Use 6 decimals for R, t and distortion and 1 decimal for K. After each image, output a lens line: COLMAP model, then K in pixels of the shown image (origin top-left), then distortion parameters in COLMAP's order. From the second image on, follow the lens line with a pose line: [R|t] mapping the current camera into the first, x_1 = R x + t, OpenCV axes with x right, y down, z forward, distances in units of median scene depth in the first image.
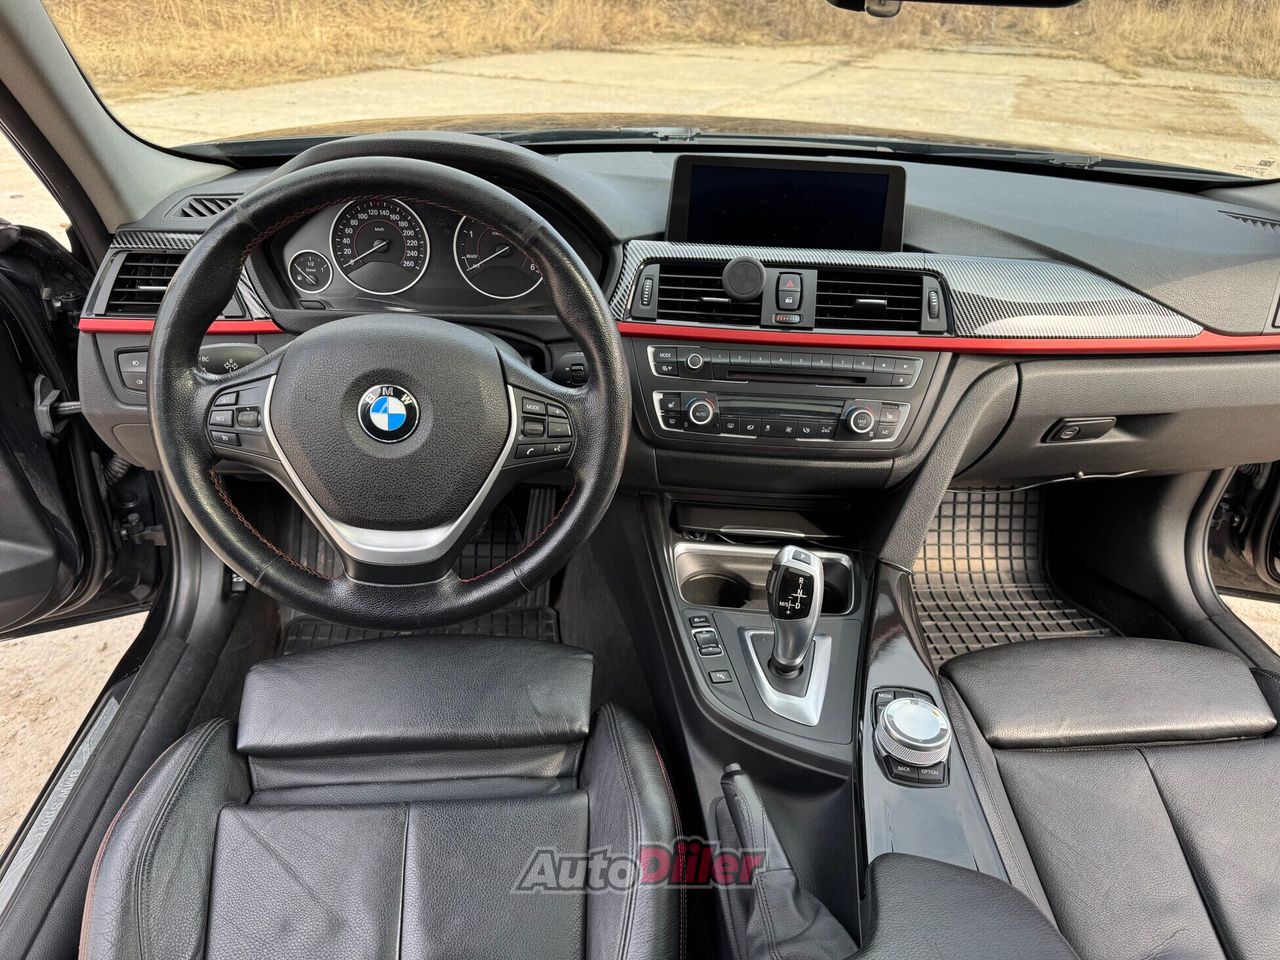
lens RADIAL K [[913.4, 0, 640.0], [0, 913.4, 480.0], [0, 0, 1]] dist [0.076108, -0.104047]
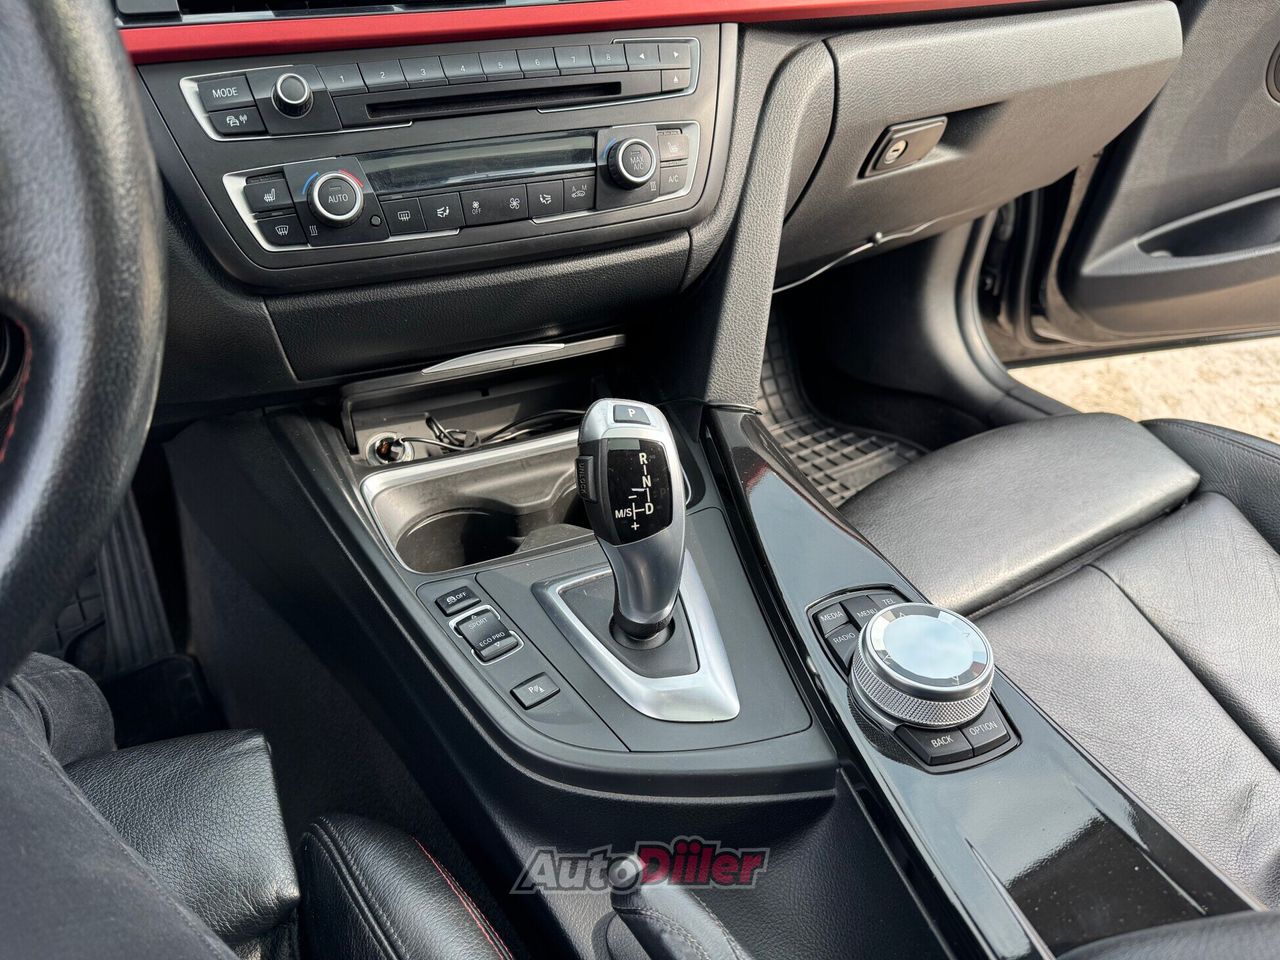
lens RADIAL K [[913.4, 0, 640.0], [0, 913.4, 480.0], [0, 0, 1]] dist [0.076108, -0.104047]
pose [[0.893133, -0.284366, 0.348495, -0.003856], [0.260135, 0.958634, 0.115545, 0.055627], [-0.366936, -0.012541, 0.930161, 0.474368]]
